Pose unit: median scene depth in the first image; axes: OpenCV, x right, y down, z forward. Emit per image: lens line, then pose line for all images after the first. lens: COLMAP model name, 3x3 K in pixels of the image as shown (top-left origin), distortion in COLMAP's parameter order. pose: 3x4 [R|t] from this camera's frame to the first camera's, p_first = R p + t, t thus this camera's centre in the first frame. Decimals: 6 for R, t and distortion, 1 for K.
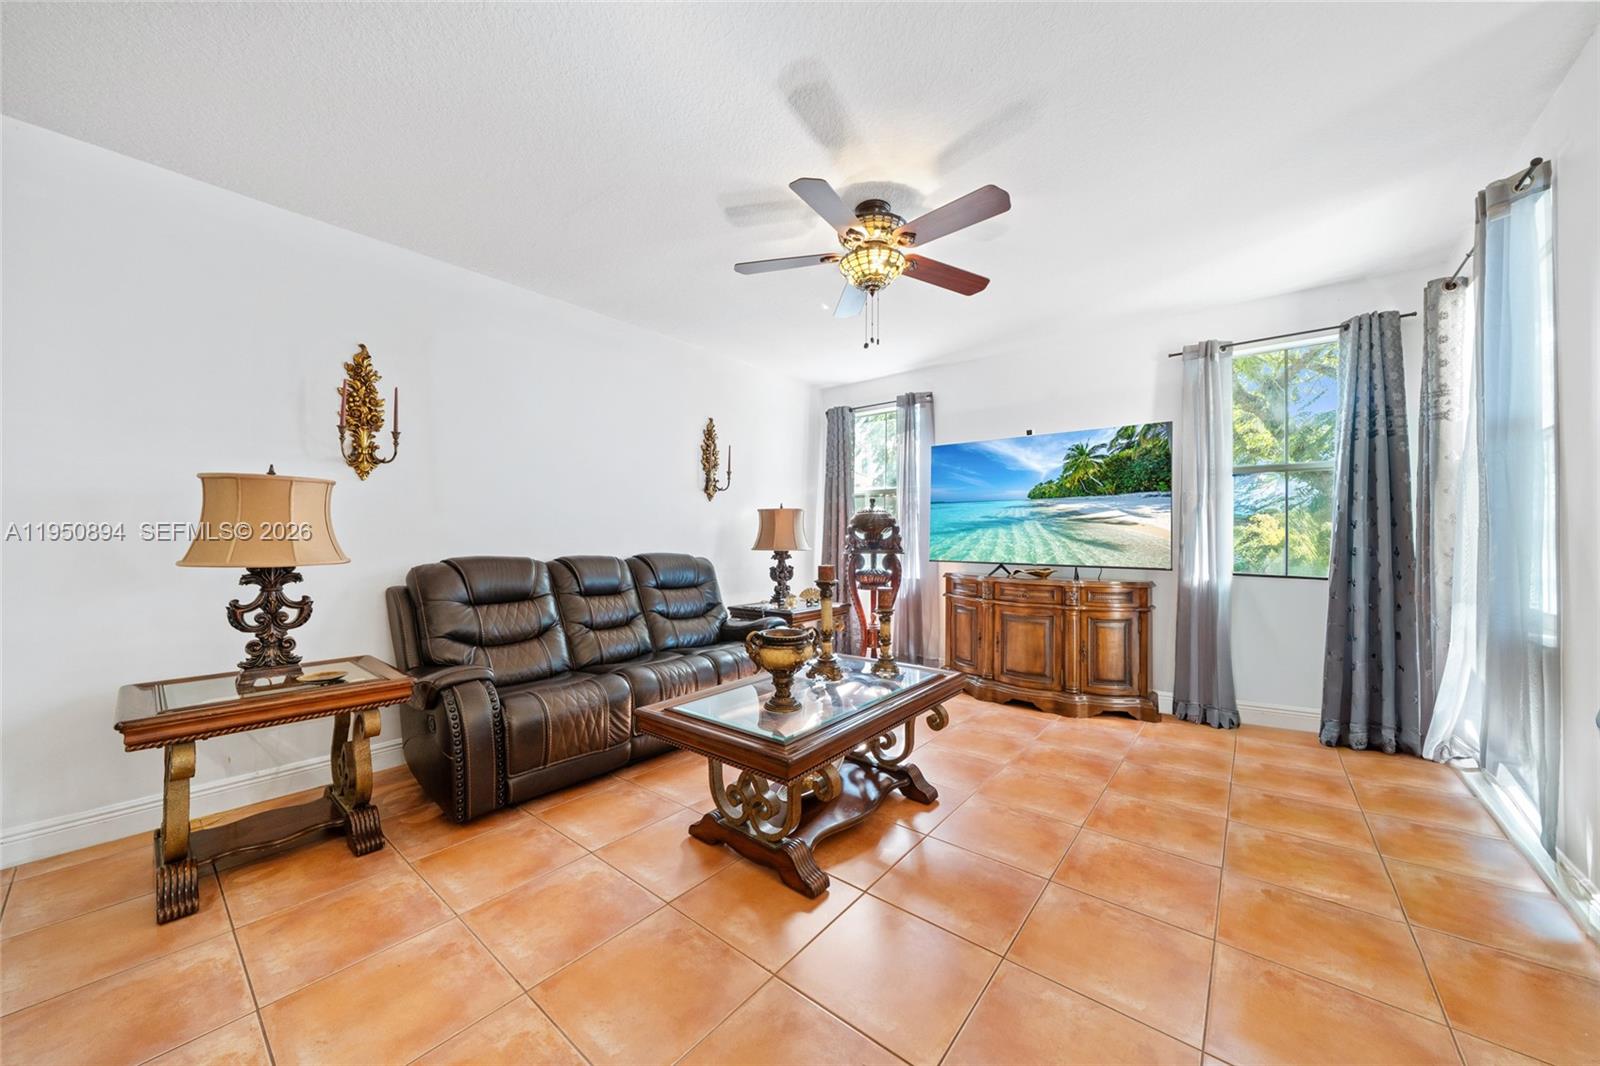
lens RADIAL K [[550.4, 0, 795.5], [0, 550.4, 532.3], [0, 0, 1]] dist [-0.001619, 0.000162]
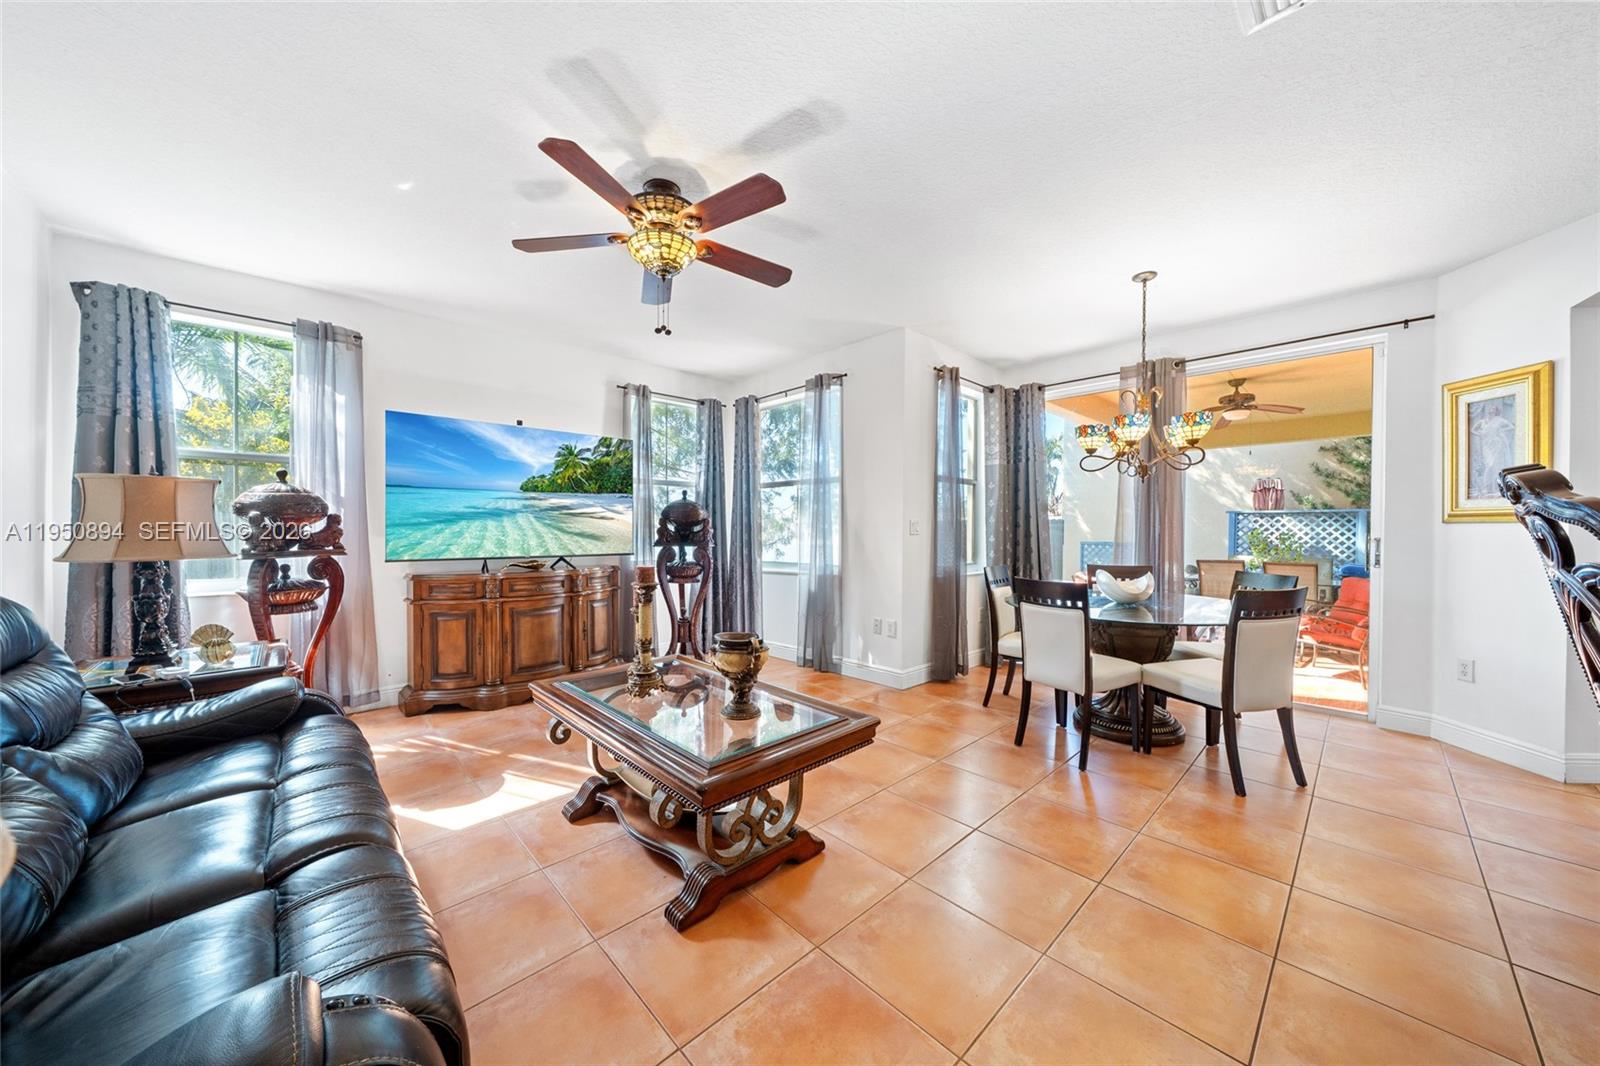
lens RADIAL K [[550.4, 0, 793.0], [0, 550.4, 532.0], [0, 0, 1]] dist [-0.001619, 0.000162]
pose [[0.142793, -0.007156, 0.989727, -0.488627], [-0.005852, 0.999950, 0.008074, 0.001964], [-0.989735, -0.006945, 0.142744, 0.388045]]
